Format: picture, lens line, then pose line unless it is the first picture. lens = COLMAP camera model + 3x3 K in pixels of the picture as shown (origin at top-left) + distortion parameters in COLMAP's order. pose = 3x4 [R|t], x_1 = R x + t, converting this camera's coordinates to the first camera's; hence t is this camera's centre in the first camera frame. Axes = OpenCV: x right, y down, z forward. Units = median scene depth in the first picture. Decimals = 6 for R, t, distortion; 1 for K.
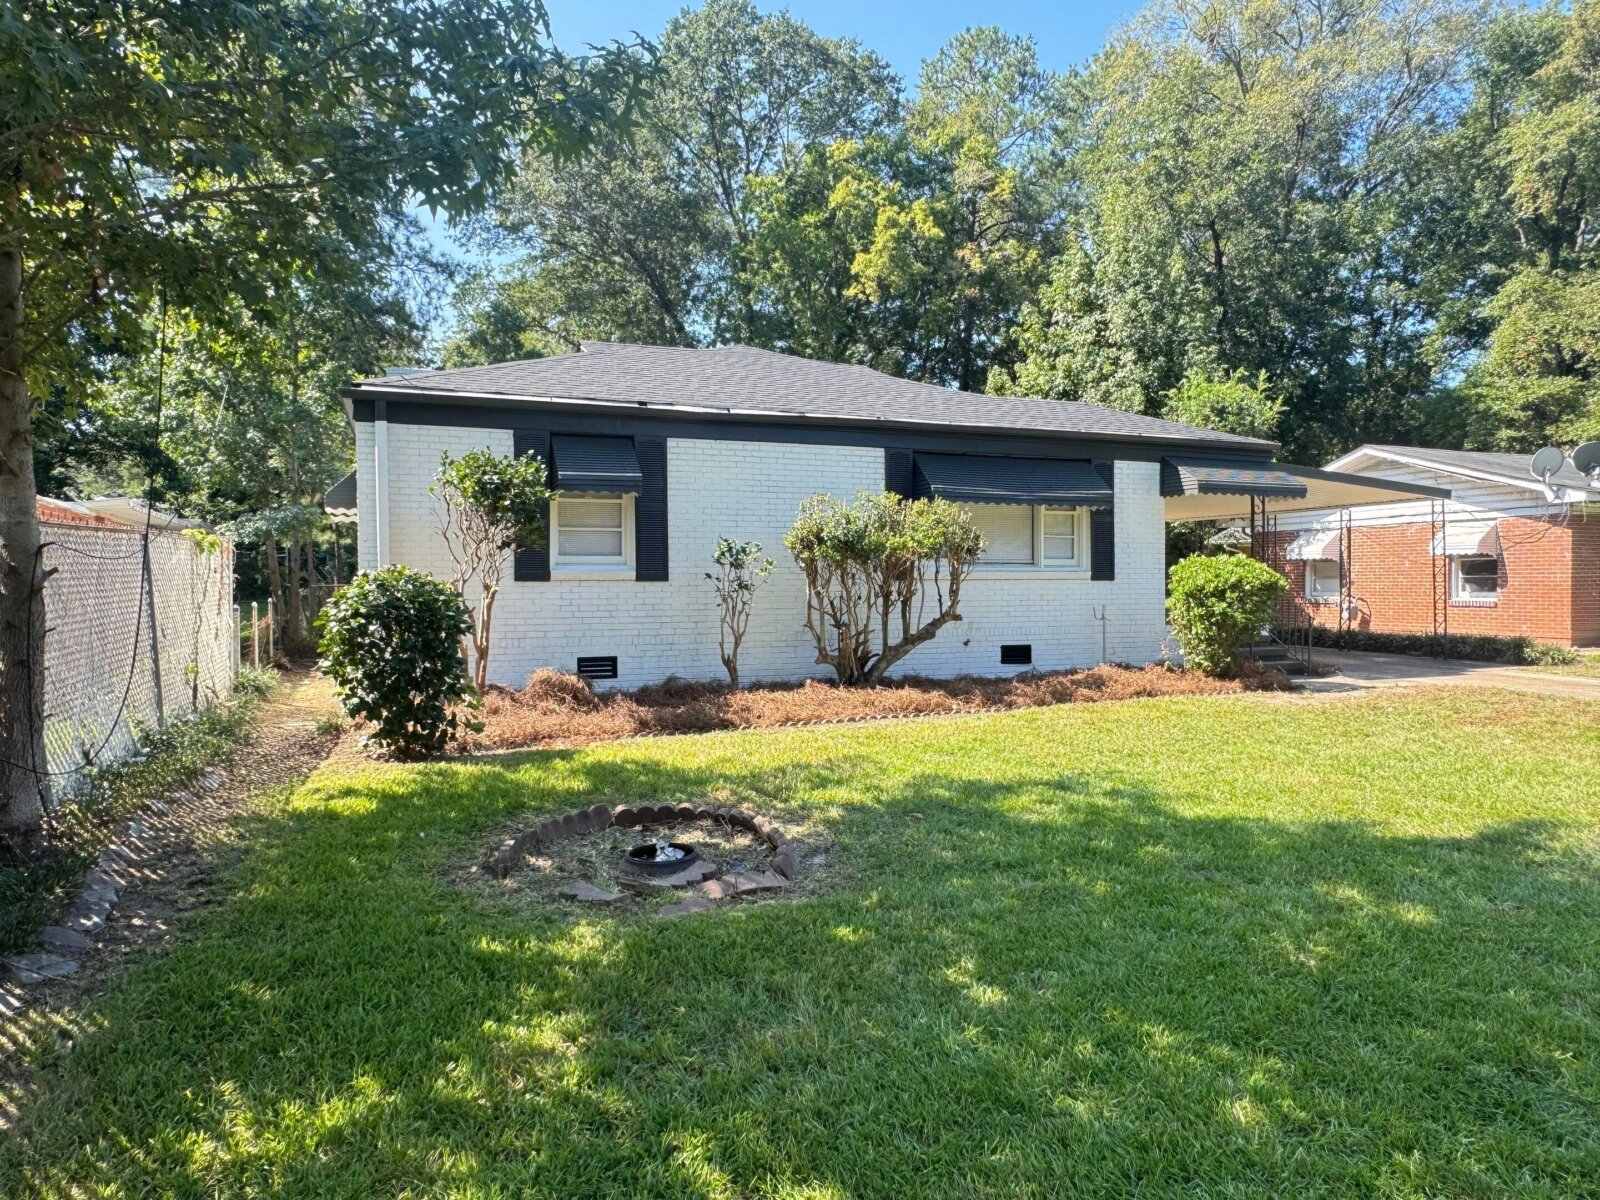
lens RADIAL K [[1040.4, 0, 801.2], [0, 1040.4, 605.6], [0, 0, 1]] dist [-0.004848, 0.021809]
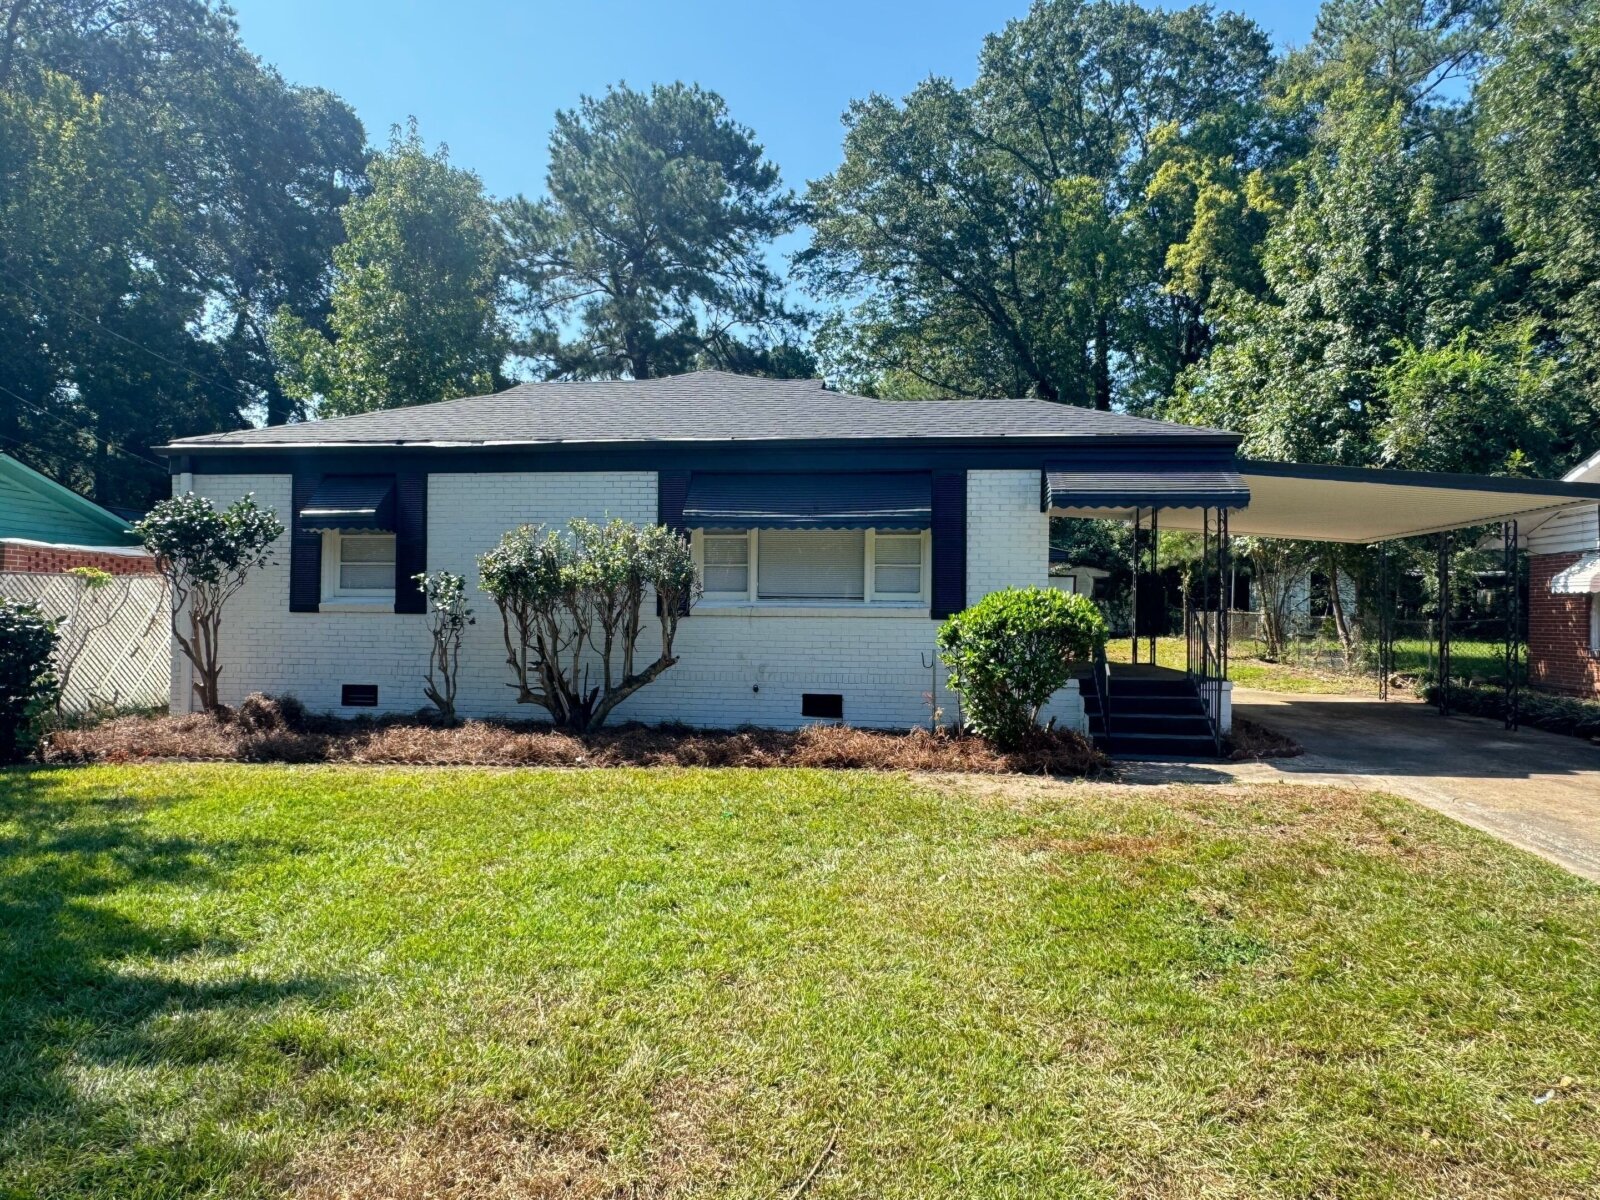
lens RADIAL K [[1040.4, 0, 793.5], [0, 1040.4, 613.6], [0, 0, 1]] dist [-0.004848, 0.021809]
pose [[0.879402, 0.011862, -0.475932, 0.576346], [-0.022703, 0.999597, -0.017036, -0.012556], [0.475538, 0.025786, 0.879317, 0.235902]]
